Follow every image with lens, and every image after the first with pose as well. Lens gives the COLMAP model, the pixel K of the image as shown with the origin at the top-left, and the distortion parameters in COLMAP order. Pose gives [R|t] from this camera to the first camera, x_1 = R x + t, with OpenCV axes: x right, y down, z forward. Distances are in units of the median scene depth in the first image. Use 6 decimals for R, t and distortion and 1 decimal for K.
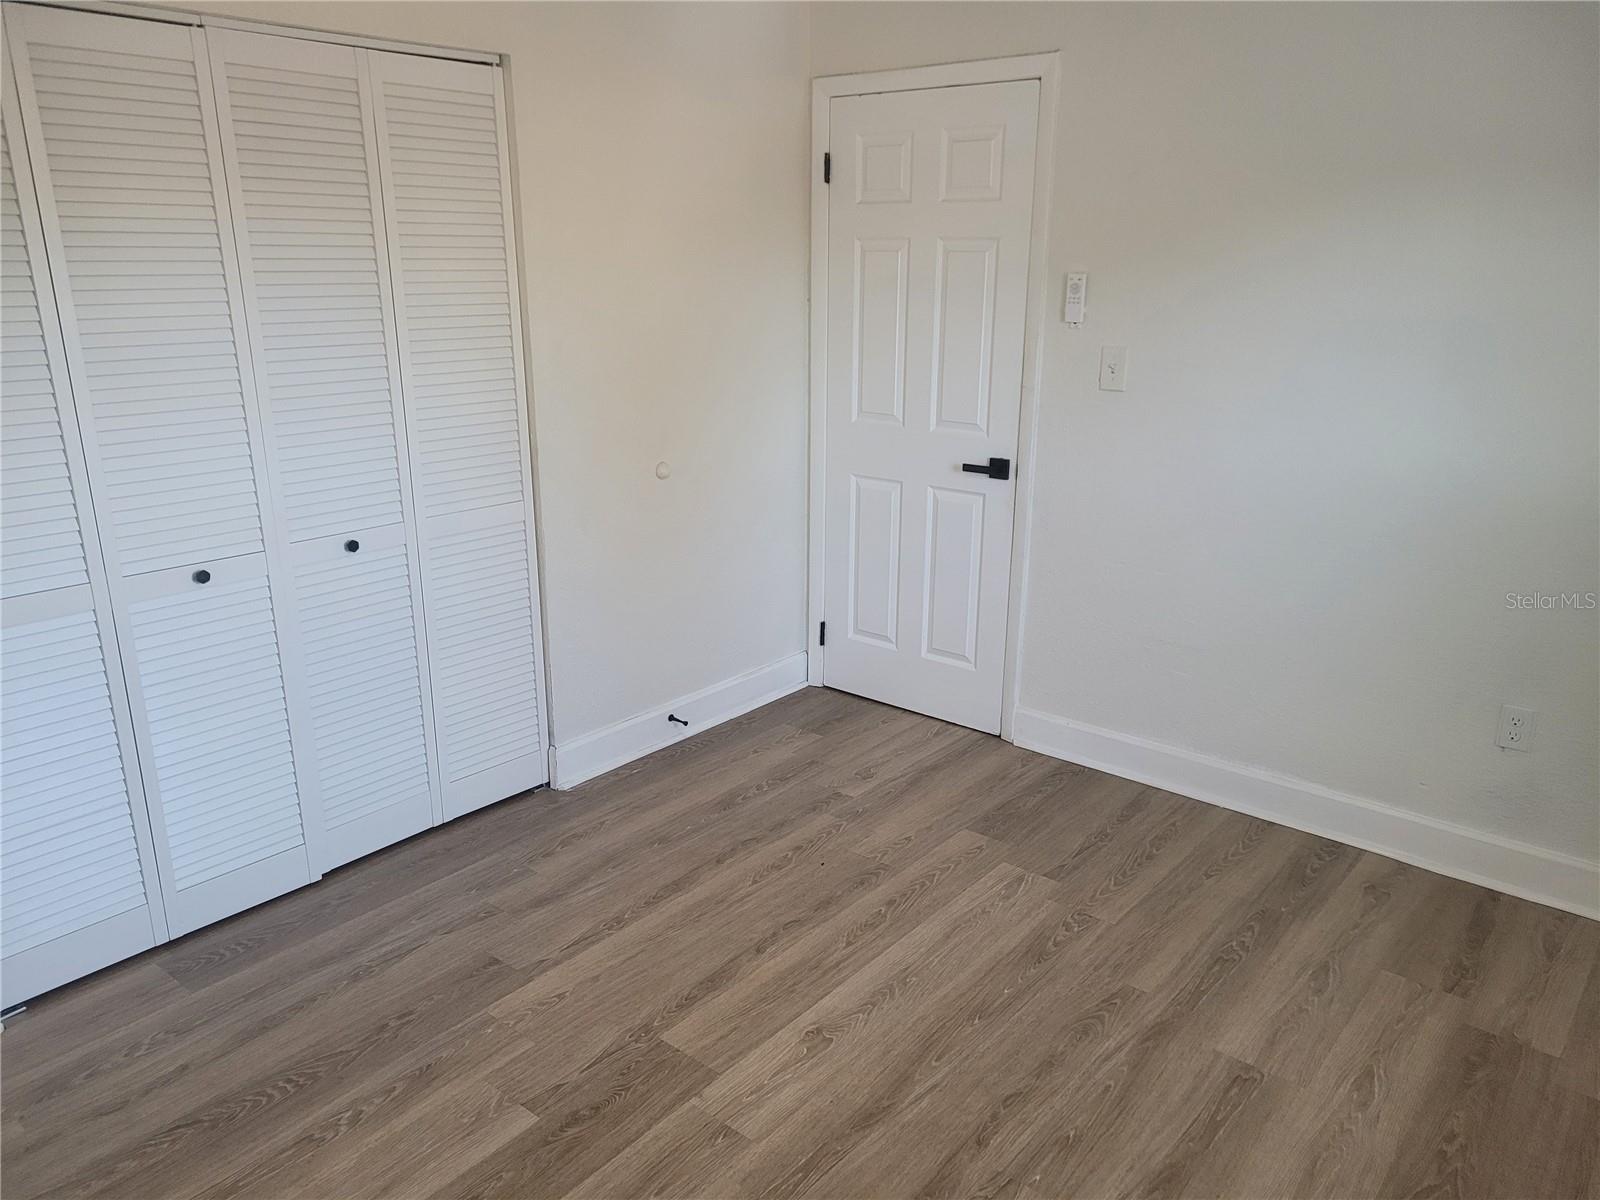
lens RADIAL K [[1199.3, 0, 803.8], [0, 1199.3, 604.7], [0, 0, 1]] dist [0.059081, -0.037863]
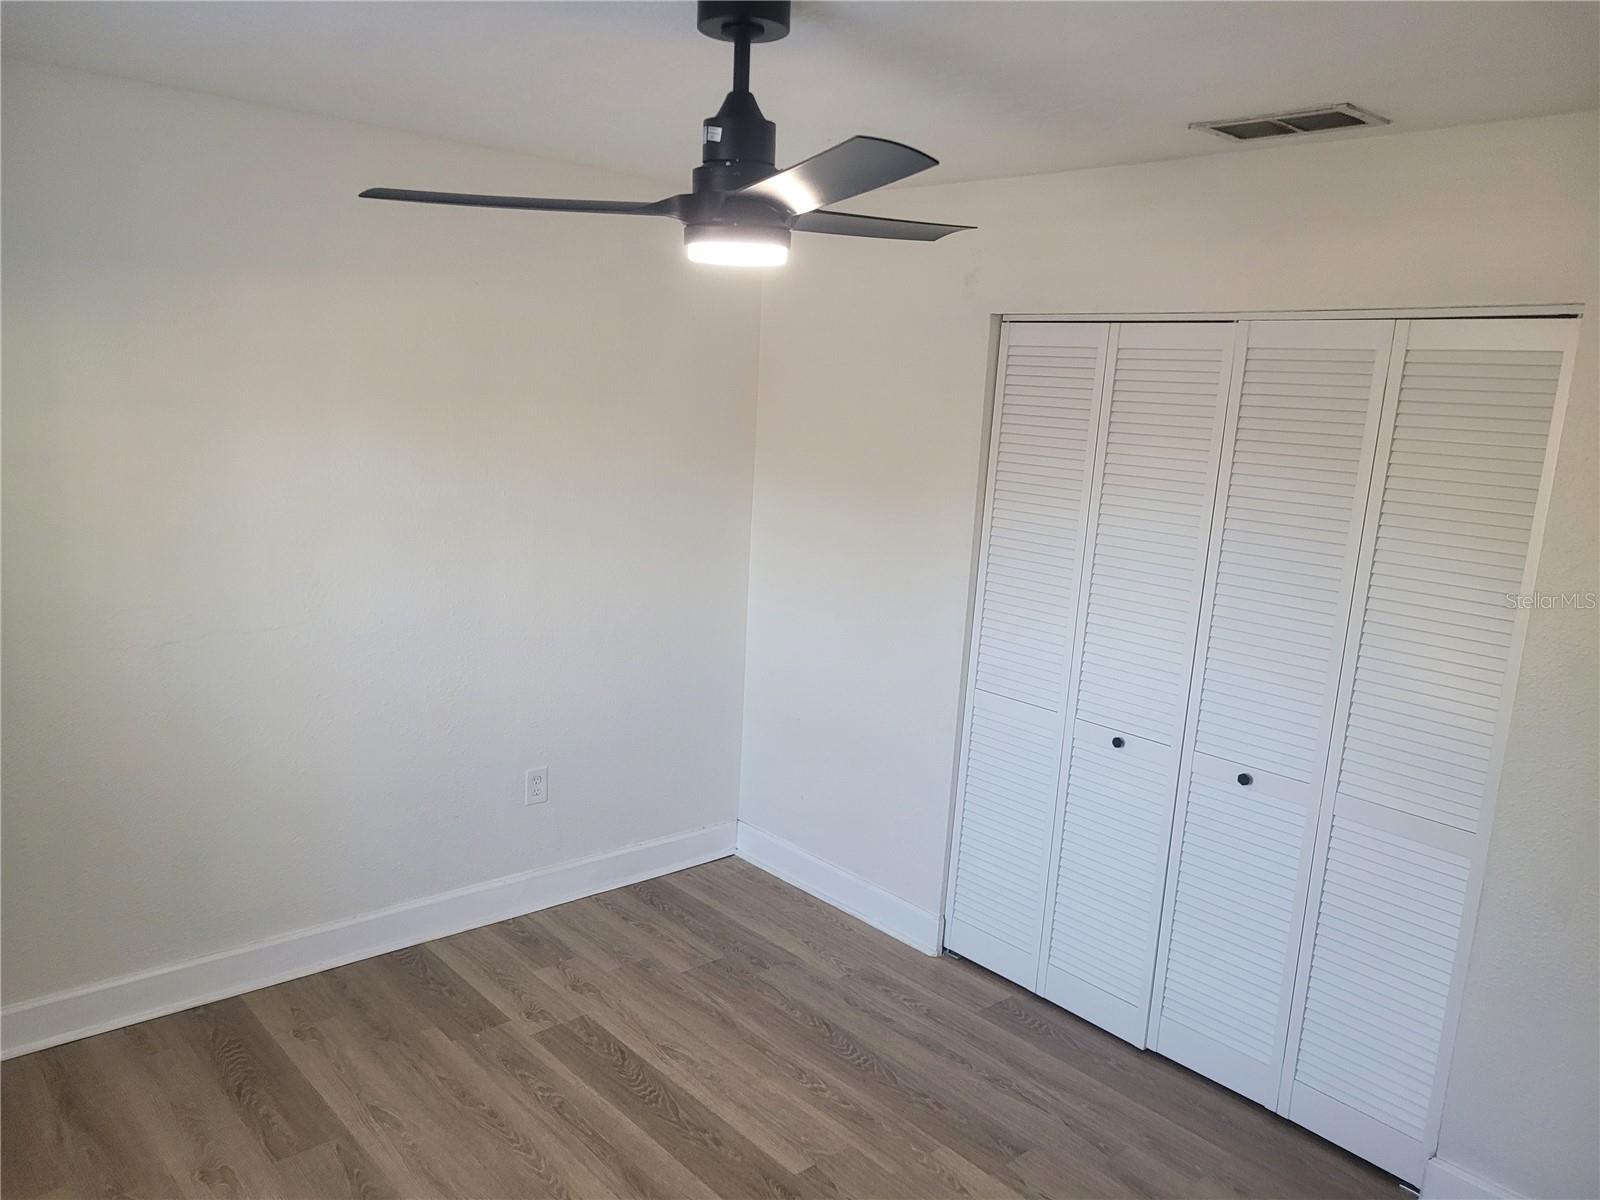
lens RADIAL K [[1199.3, 0, 795.9], [0, 1199.3, 602.3], [0, 0, 1]] dist [0.059081, -0.037863]
pose [[-0.149683, 0.168535, -0.974264, 0.783483], [-0.341413, 0.915947, 0.210901, -0.323880], [0.927918, 0.364195, -0.079562, 0.796150]]
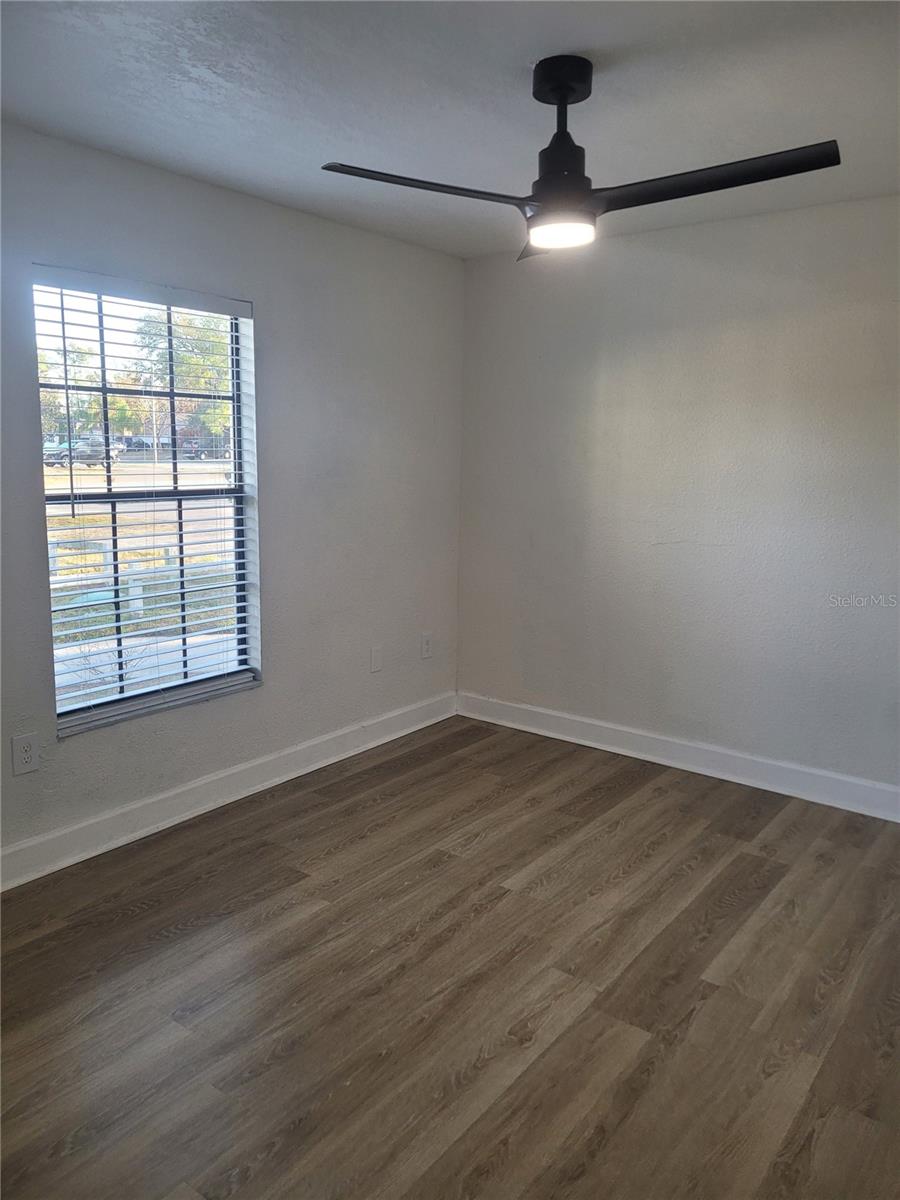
lens RADIAL K [[899.4, 0, 447.3], [0, 899.4, 592.7], [0, 0, 1]] dist [0.059081, -0.037863]
pose [[-0.998843, -0.011337, -0.046741, 0.129814], [-0.030587, 0.899715, 0.435404, -0.420716], [0.037117, 0.436330, -0.899021, 1.595934]]
